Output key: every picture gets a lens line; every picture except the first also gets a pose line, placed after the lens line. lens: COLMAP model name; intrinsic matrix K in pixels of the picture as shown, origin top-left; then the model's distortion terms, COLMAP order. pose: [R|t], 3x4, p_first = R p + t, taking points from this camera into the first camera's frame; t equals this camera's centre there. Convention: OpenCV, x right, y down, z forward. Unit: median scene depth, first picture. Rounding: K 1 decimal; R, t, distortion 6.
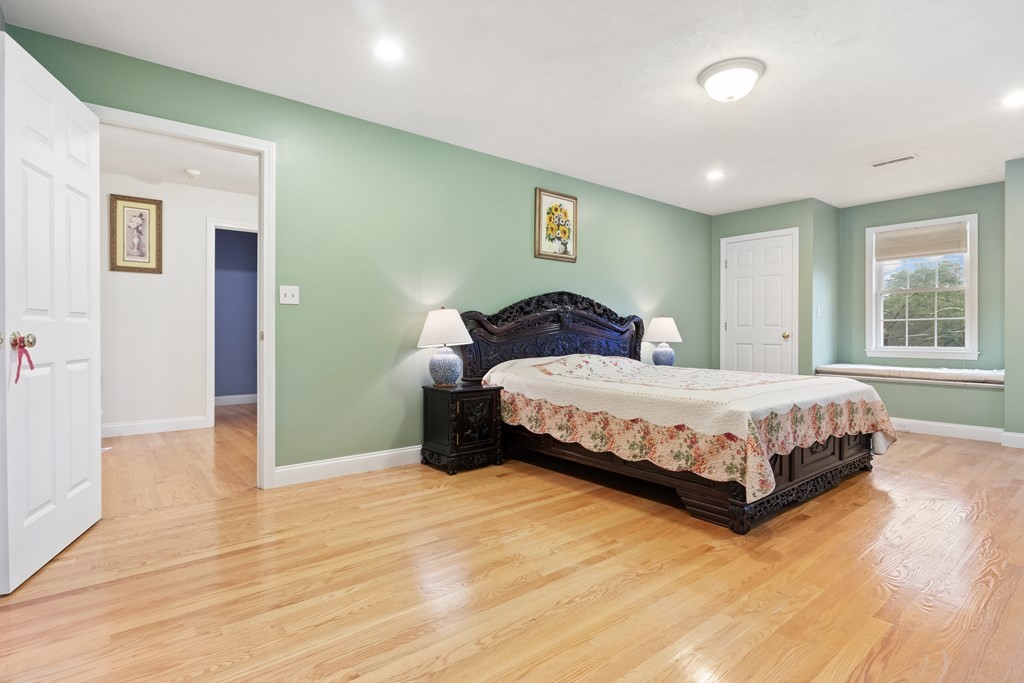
lens RADIAL K [[511.9, 0, 510.9], [0, 511.9, 336.8], [0, 0, 1]] dist [-0.012573, 0.001905]
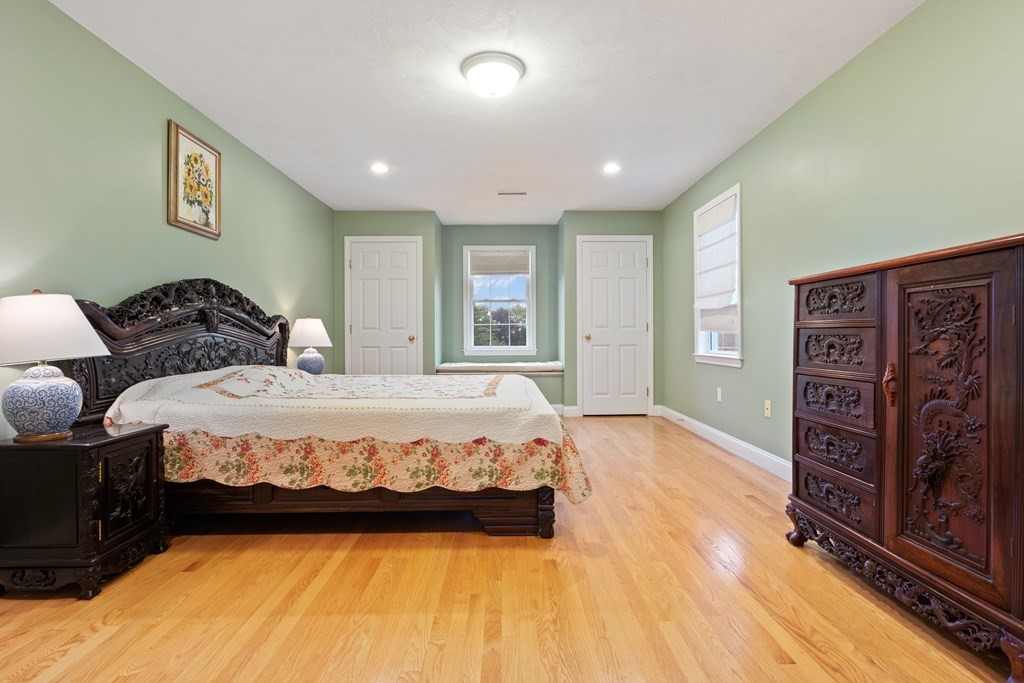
lens RADIAL K [[511.9, 0, 512.0], [0, 511.9, 340.3], [0, 0, 1]] dist [-0.012573, 0.001905]
pose [[0.613143, -0.011538, 0.789888, -0.230233], [0.011206, 0.999920, 0.005908, -0.003005], [-0.789892, 0.005229, 0.613223, 0.271296]]
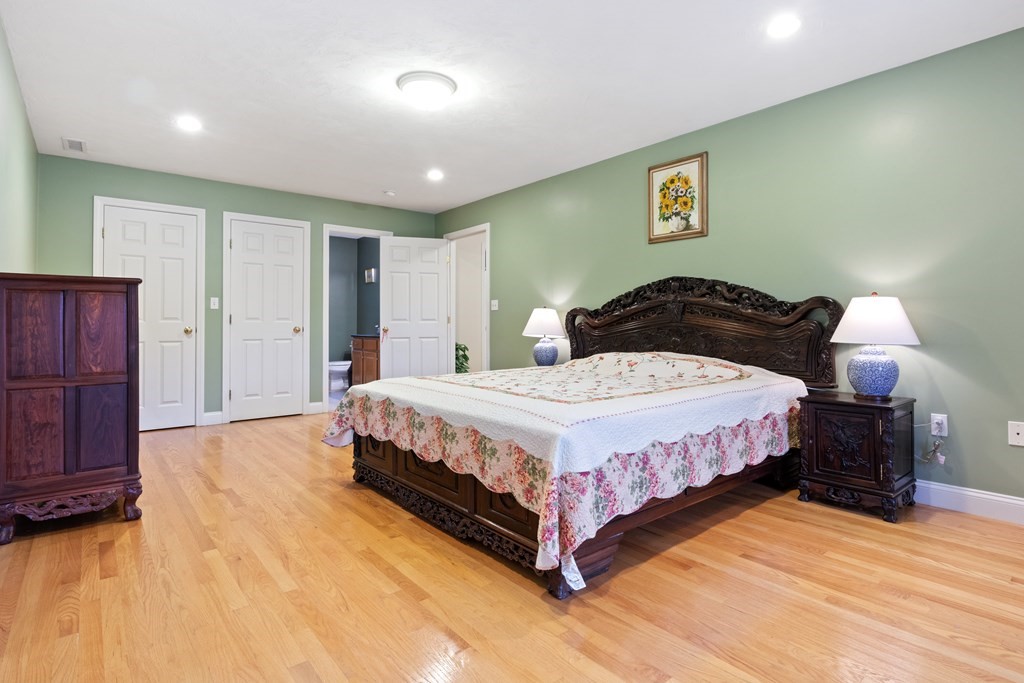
lens RADIAL K [[511.9, 0, 509.8], [0, 511.9, 320.4], [0, 0, 1]] dist [-0.012573, 0.001905]
pose [[0.009995, -0.010698, -0.999893, 1.078394], [-0.004901, 0.999930, -0.010747, -0.008760], [0.999938, 0.005008, 0.009942, 0.837278]]
